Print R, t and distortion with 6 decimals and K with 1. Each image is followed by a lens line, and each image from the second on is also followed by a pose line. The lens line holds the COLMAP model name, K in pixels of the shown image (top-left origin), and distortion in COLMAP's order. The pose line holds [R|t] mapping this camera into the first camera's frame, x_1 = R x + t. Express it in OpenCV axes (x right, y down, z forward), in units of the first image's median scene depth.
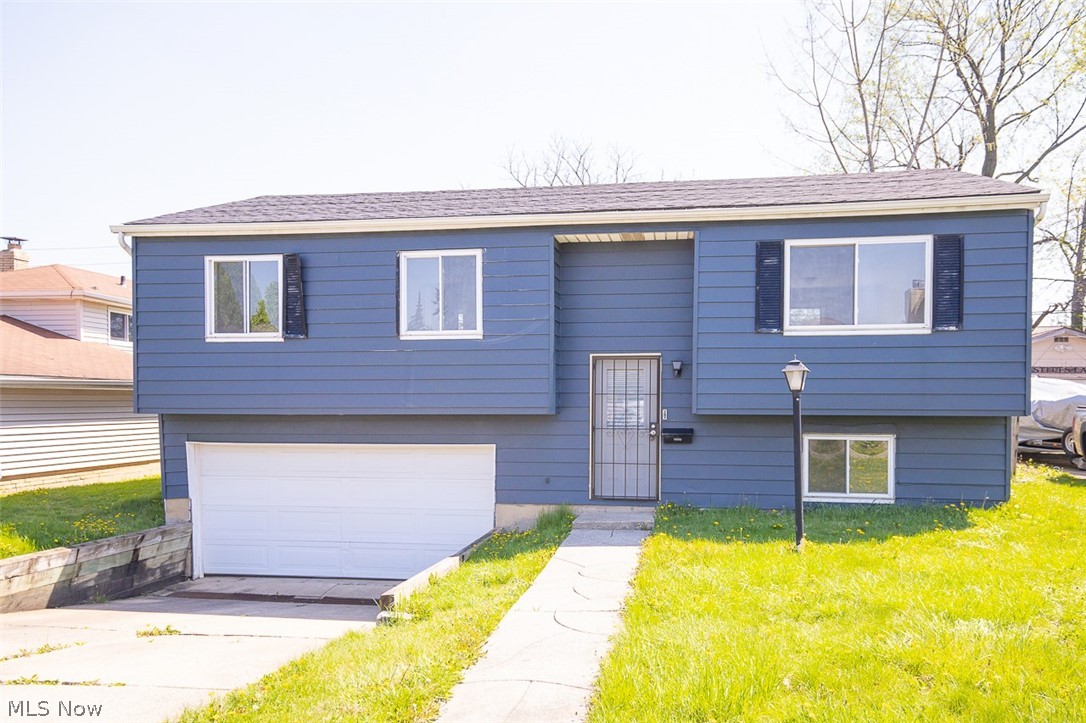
lens RADIAL K [[891.0, 0, 543.0], [0, 891.0, 361.5], [0, 0, 1]] dist [-0.006790, 0.126512]
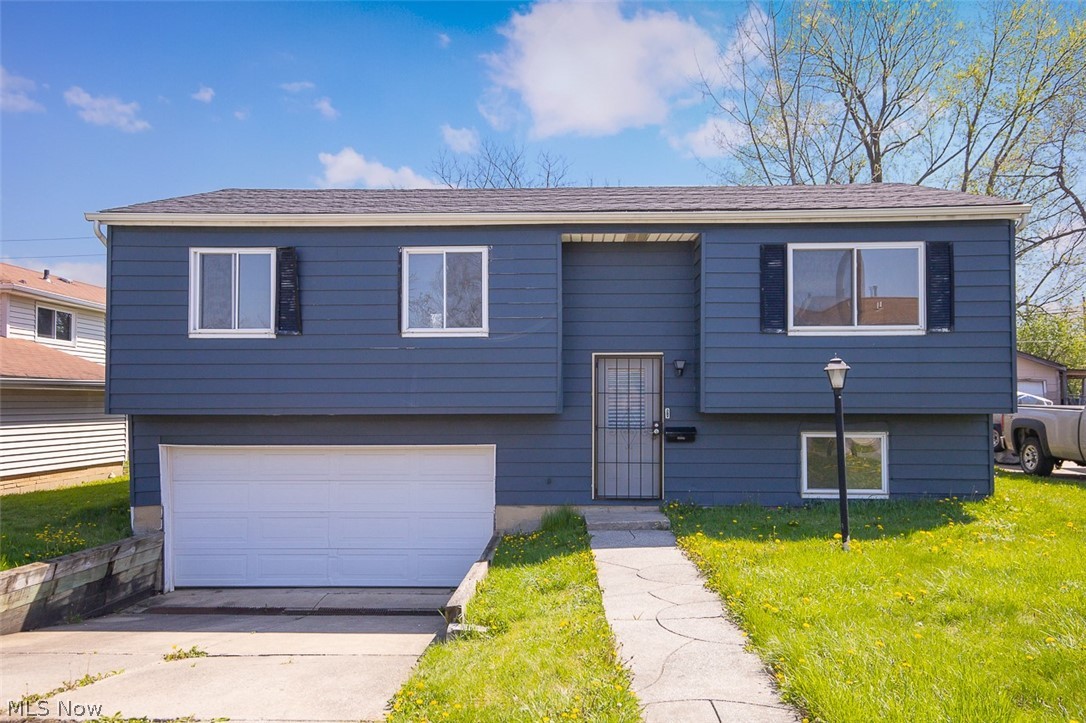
lens RADIAL K [[860.2, 0, 543.4], [0, 860.2, 324.0], [0, 0, 1]] dist [-0.001298, 0.069624]
pose [[0.991560, 0.010223, 0.129242, -0.130022], [-0.004165, 0.998883, -0.047062, 0.004959], [-0.129579, 0.046126, 0.990496, 0.049487]]
